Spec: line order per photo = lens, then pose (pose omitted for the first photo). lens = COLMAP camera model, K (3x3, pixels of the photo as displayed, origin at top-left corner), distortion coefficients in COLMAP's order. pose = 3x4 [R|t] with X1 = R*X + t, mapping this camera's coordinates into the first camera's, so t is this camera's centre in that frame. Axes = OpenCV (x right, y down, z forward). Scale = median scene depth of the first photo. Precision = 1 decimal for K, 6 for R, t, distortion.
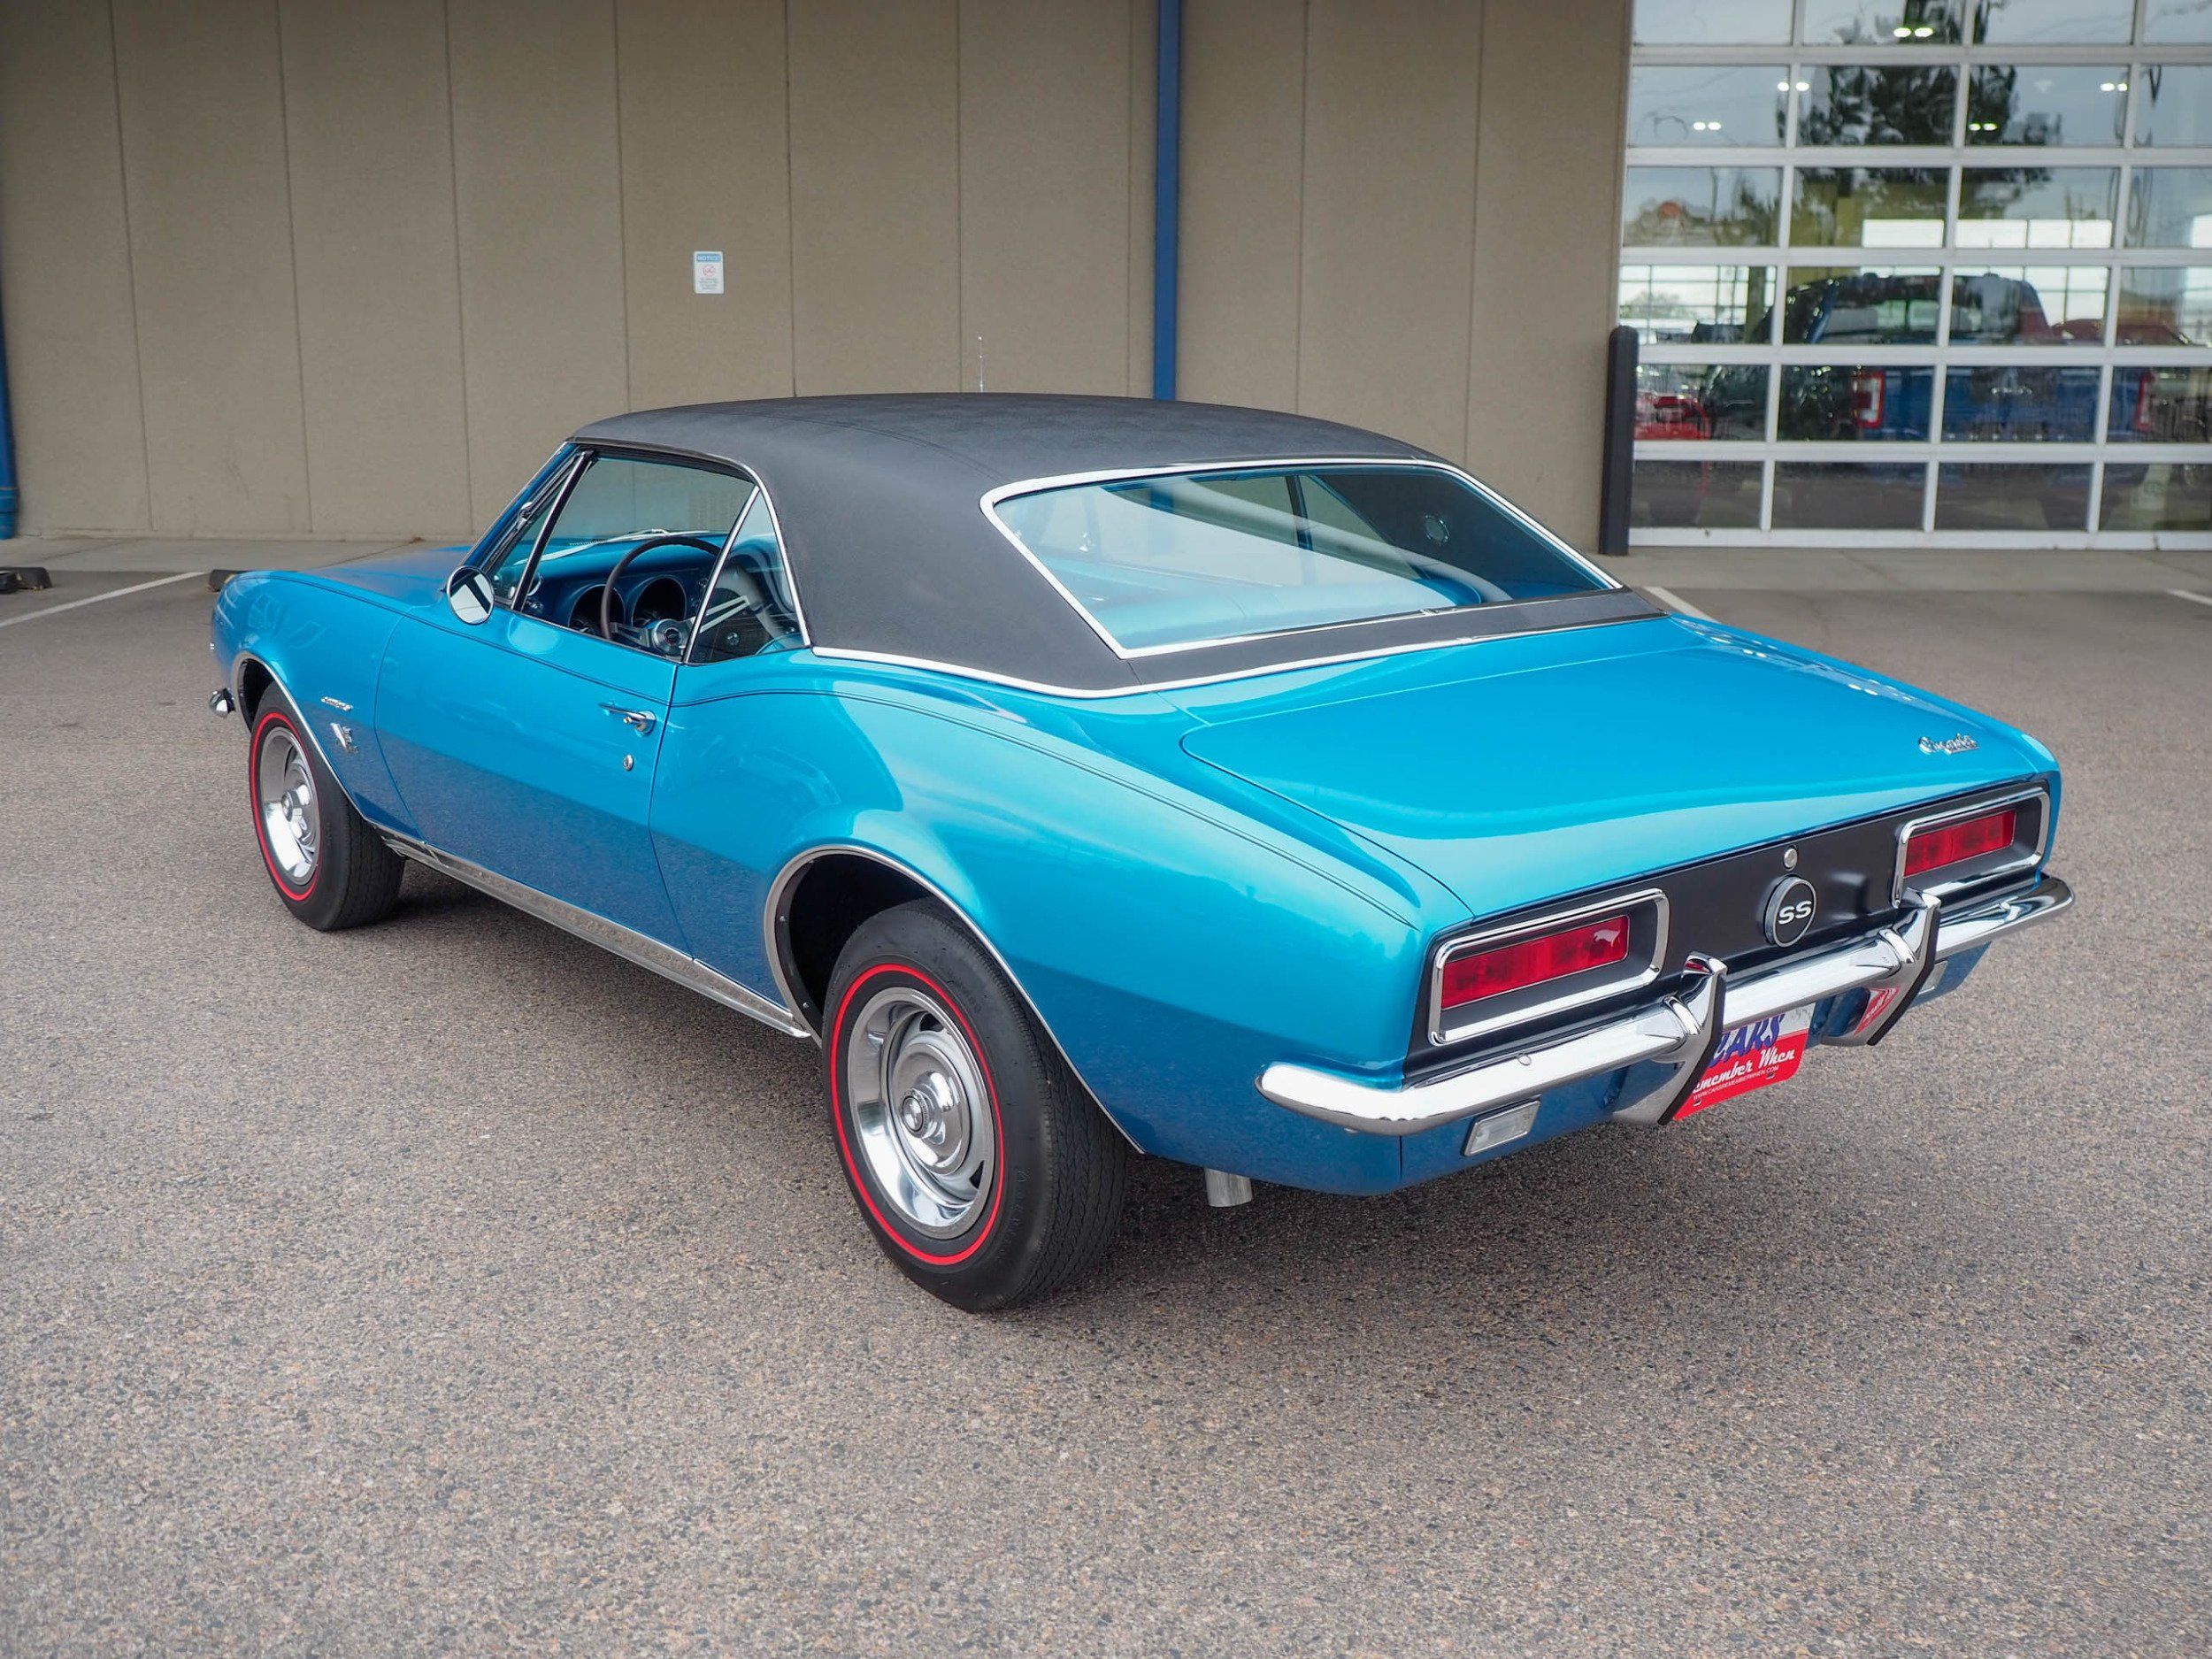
lens RADIAL K [[2165.1, 0, 1104.0], [0, 2165.1, 801.2], [0, 0, 1]] dist [0.012408, -0.020330]
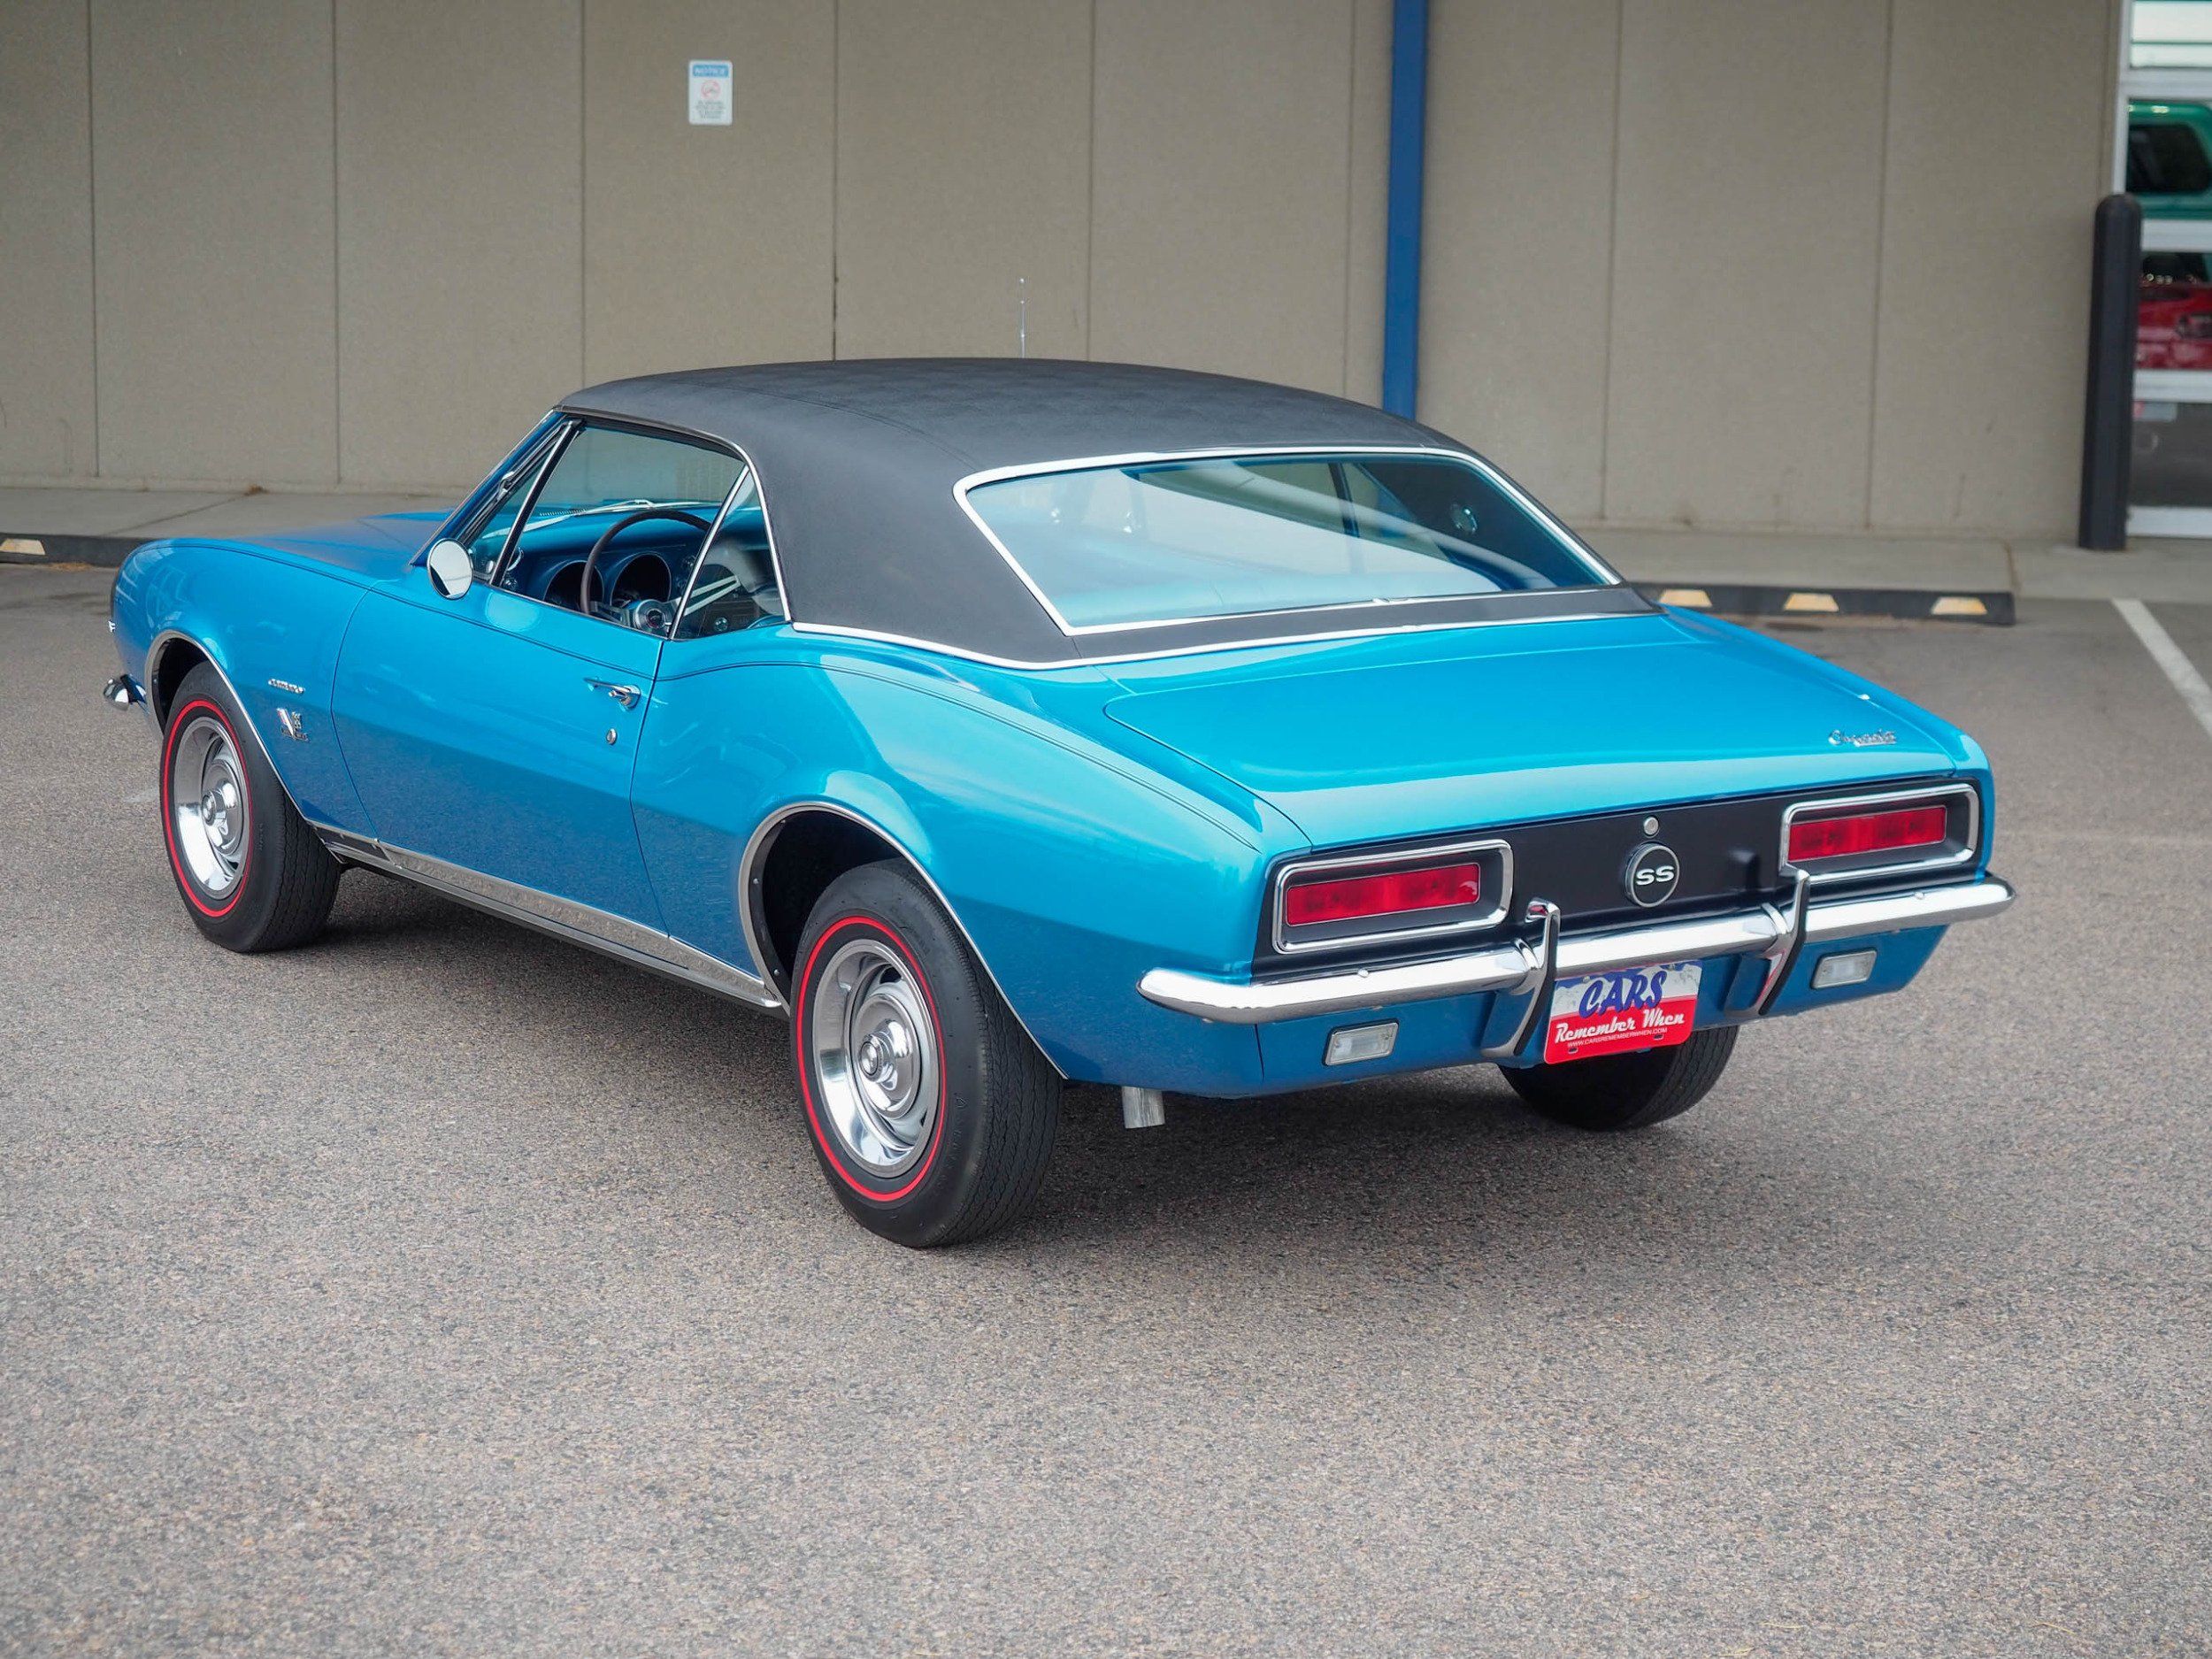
lens RADIAL K [[4210.2, 0, 1098.5], [0, 4210.2, 822.8], [0, 0, 1]] dist [0.052144, -0.353633]
pose [[0.996242, 0.024977, -0.082930, 0.184340], [-0.028504, 0.998727, -0.041621, 0.105925], [0.081785, 0.043829, 0.995686, -1.011521]]
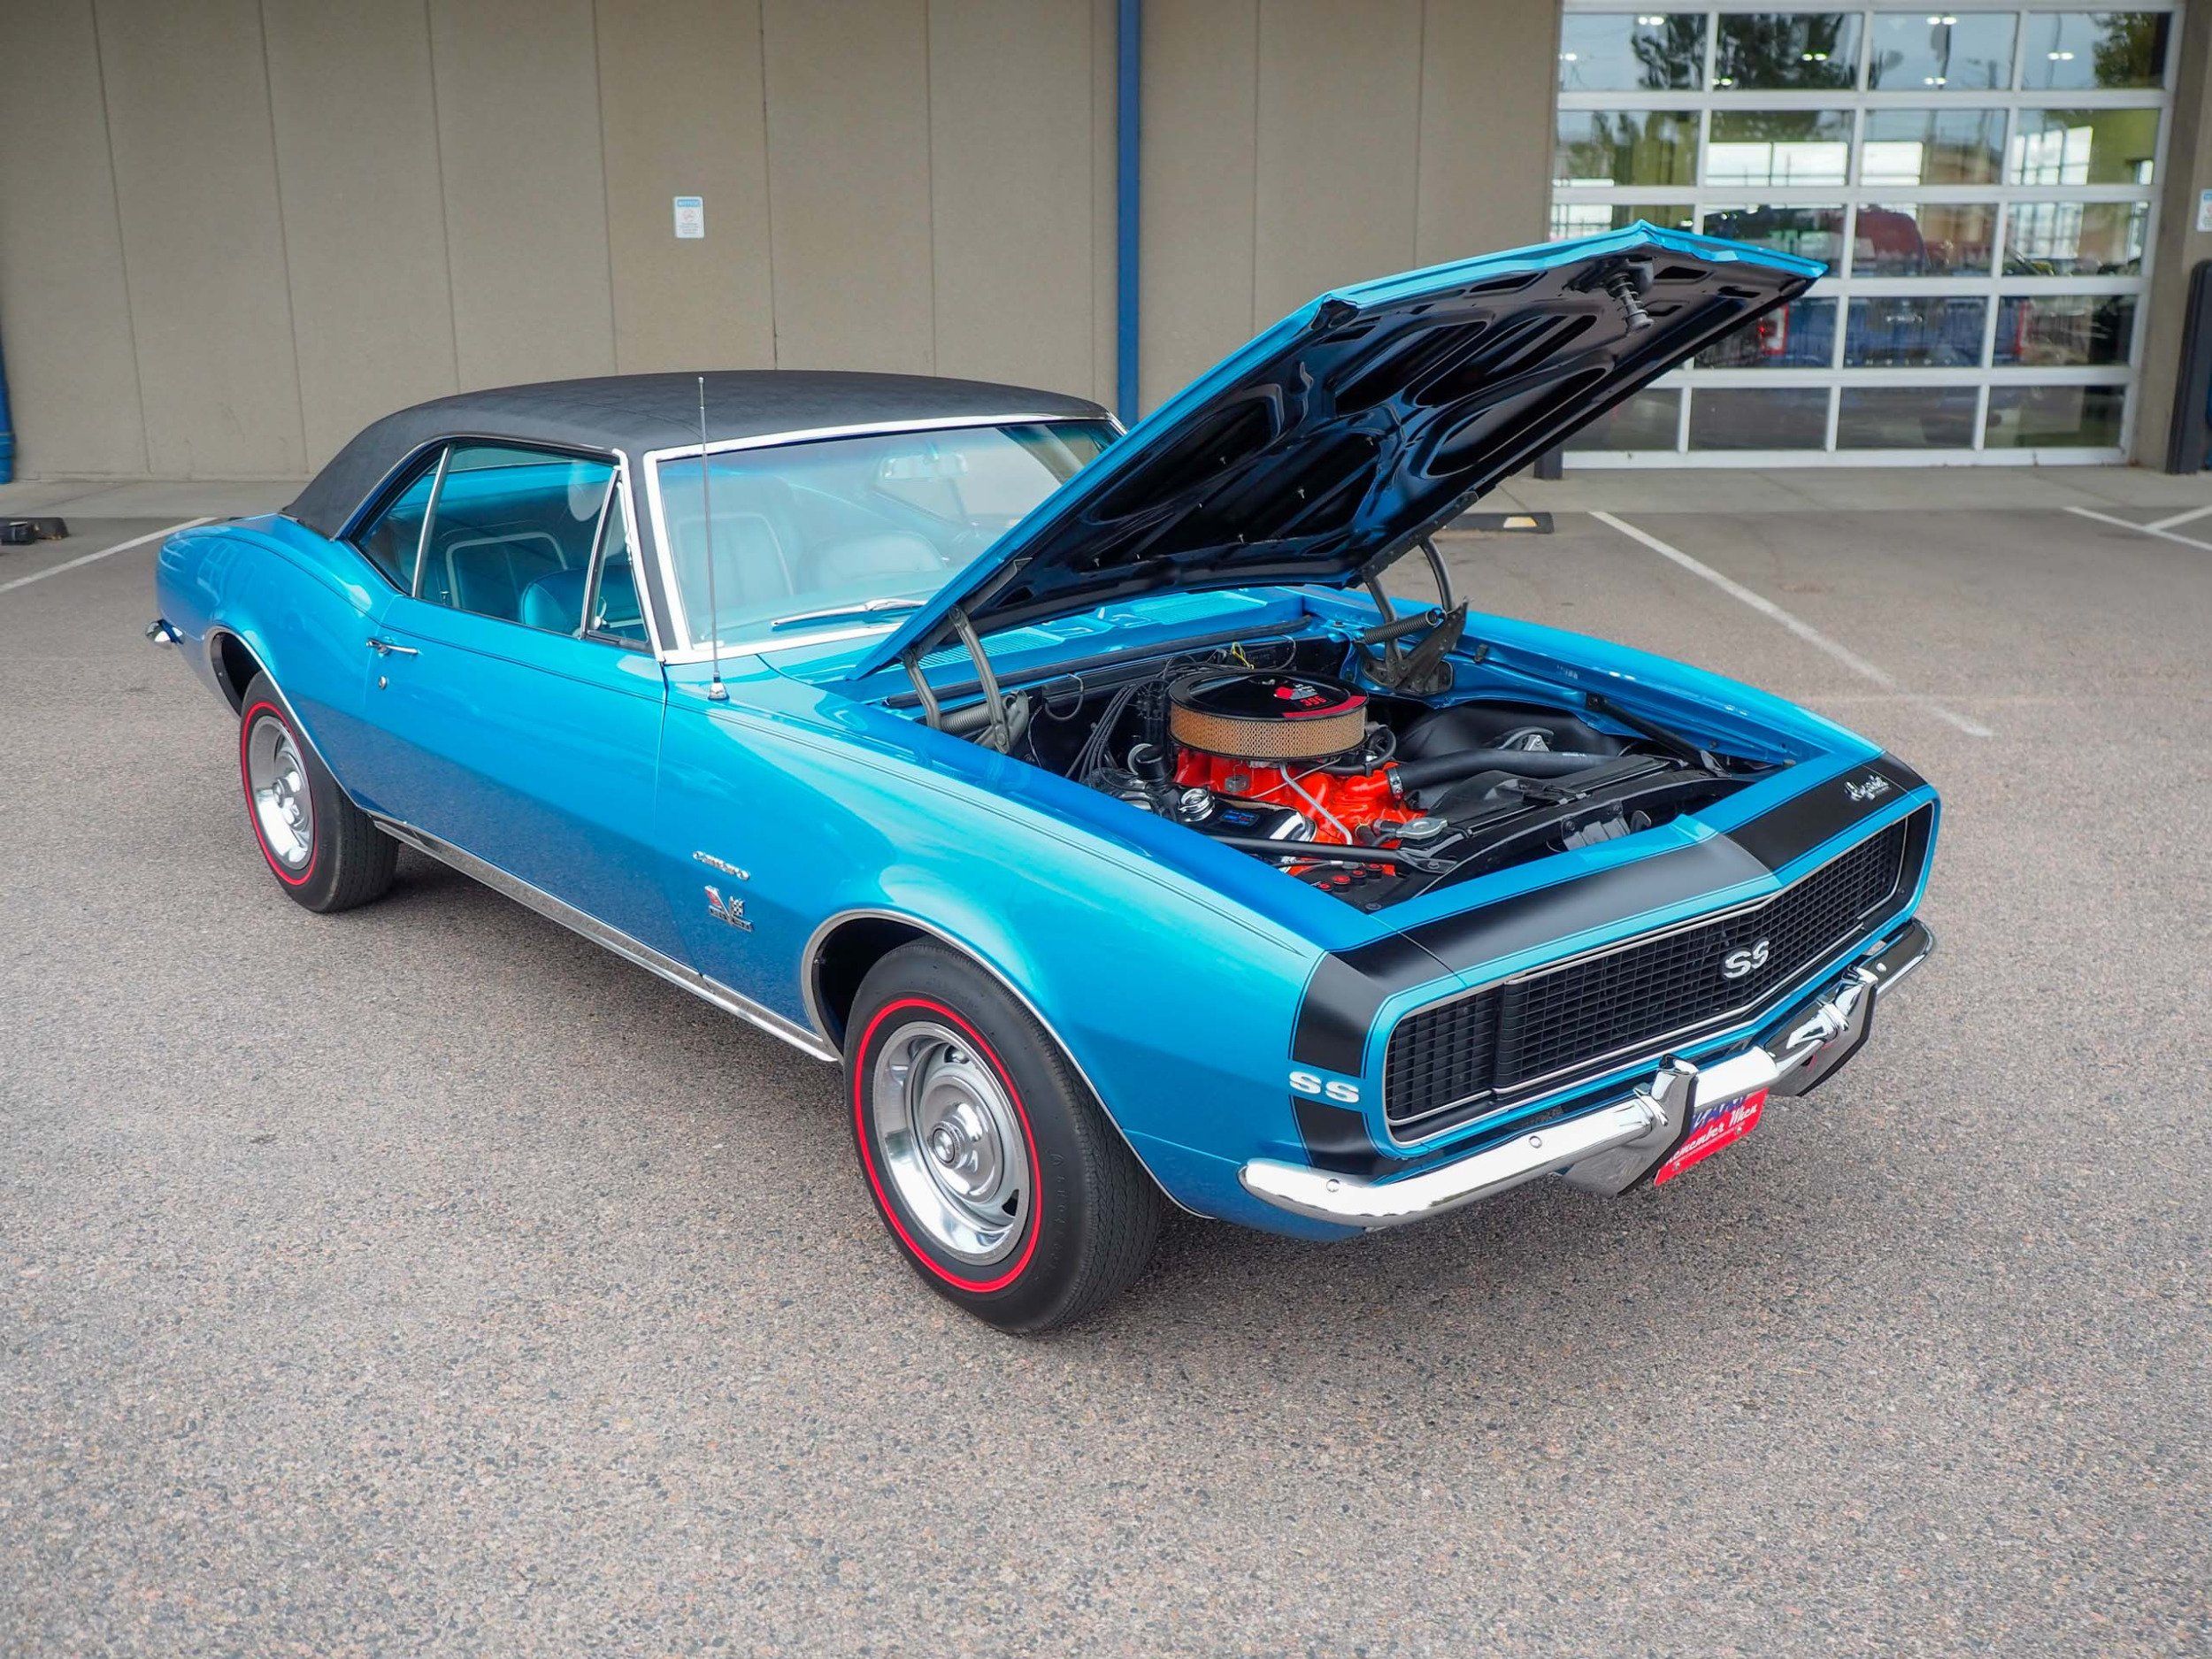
lens RADIAL K [[1987.2, 0, 1110.6], [0, 1987.2, 798.4], [0, 0, 1]] dist [0.008538, -0.009949]
pose [[0.997908, -0.025039, 0.059597, -0.178841], [0.021592, 0.998095, 0.057799, -0.067487], [-0.060930, -0.056392, 0.996548, 0.080800]]
